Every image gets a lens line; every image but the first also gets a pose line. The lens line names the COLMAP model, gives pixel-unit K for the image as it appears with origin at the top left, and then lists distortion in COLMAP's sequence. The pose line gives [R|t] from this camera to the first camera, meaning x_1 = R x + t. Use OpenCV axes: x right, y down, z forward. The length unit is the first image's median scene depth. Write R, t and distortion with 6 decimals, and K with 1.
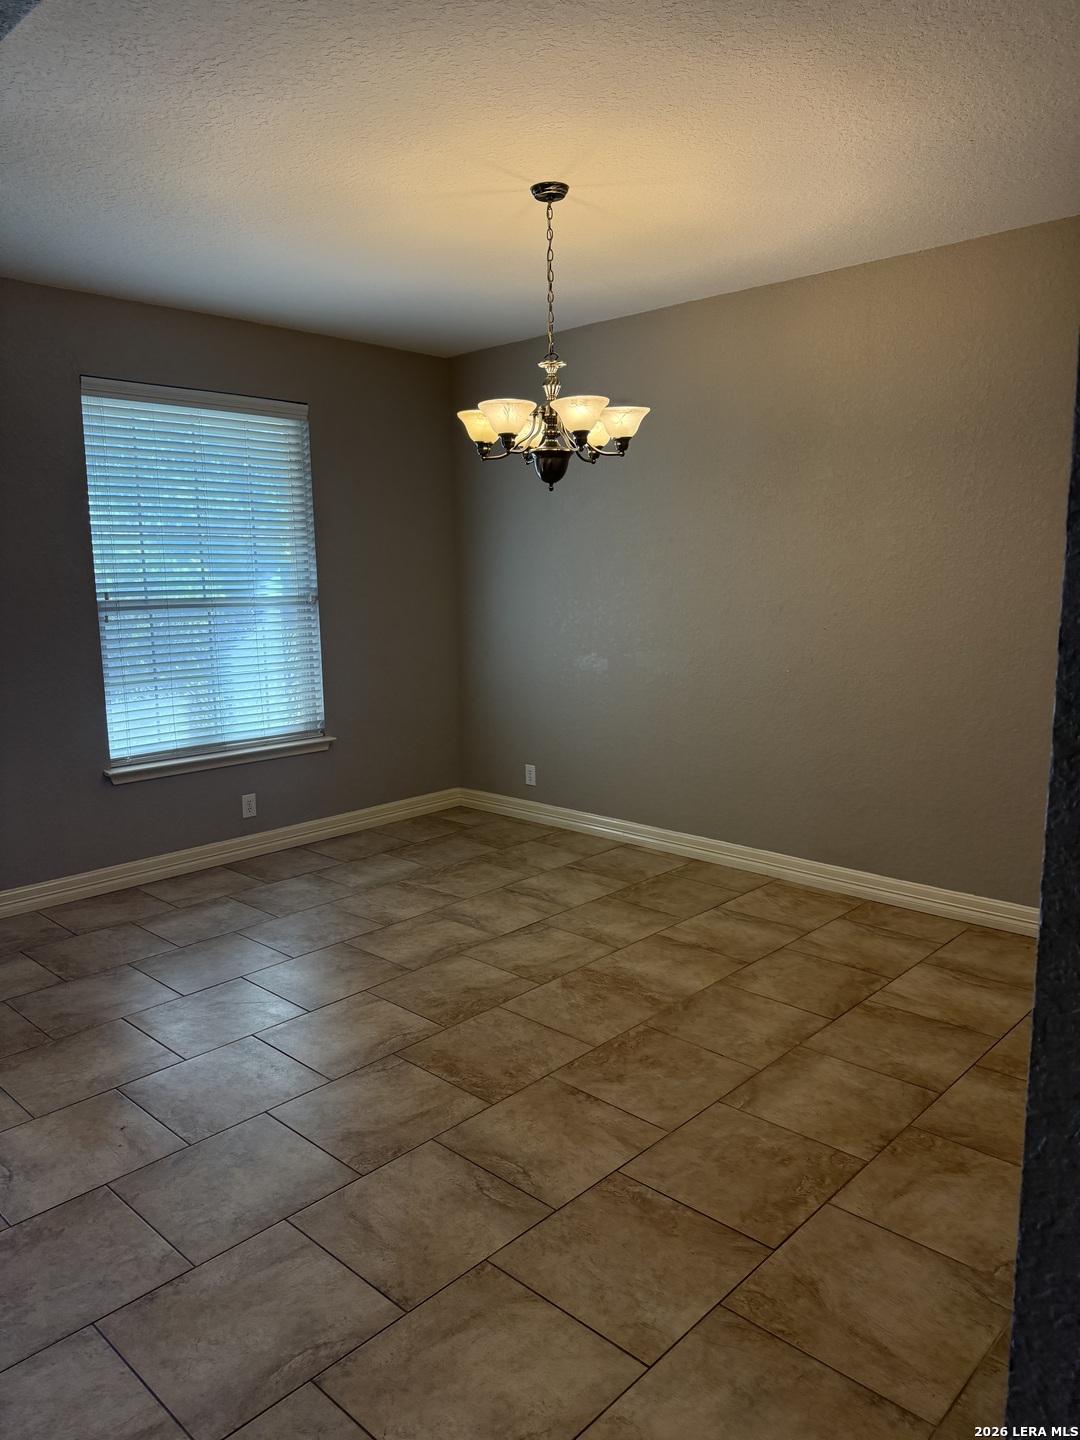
lens RADIAL K [[1020.9, 0, 540.0], [0, 1020.9, 720.0], [0, 0, 1]] dist [0.143234, -0.169272]
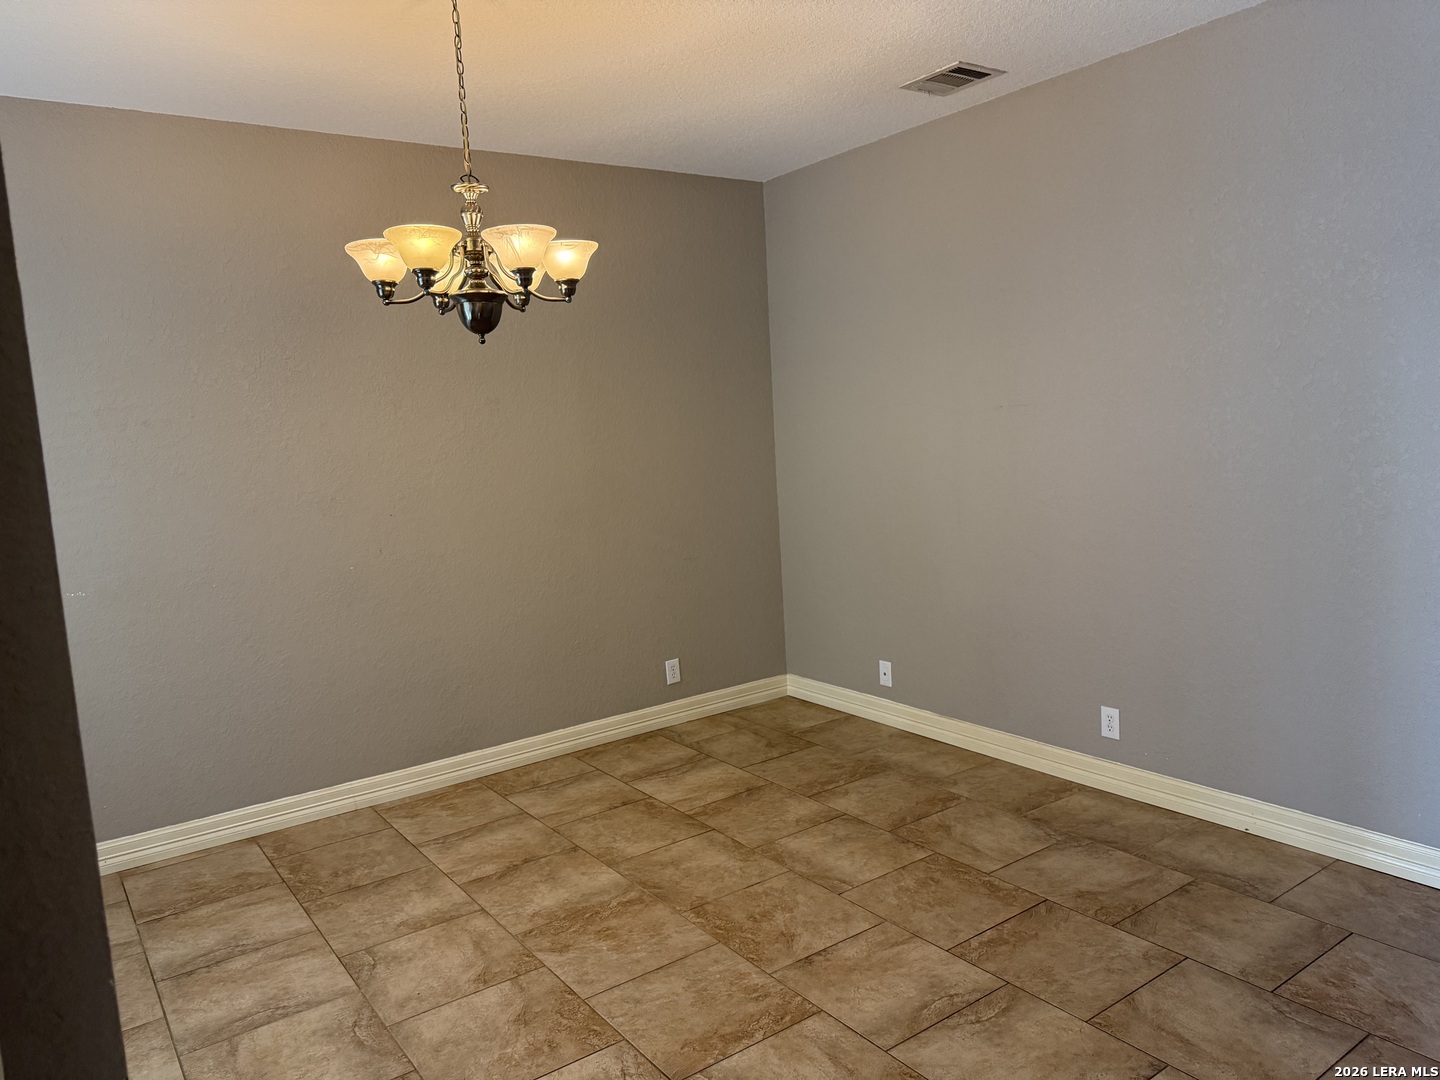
lens RADIAL K [[1031.7, 0, 720.0], [0, 1031.7, 540.0], [0, 0, 1]] dist [0.060782, -0.083008]
pose [[0.192597, -0.115331, 0.974477, -0.732626], [0.206900, 0.975517, 0.074562, -0.094131], [-0.959218, 0.187259, 0.211743, 0.665084]]
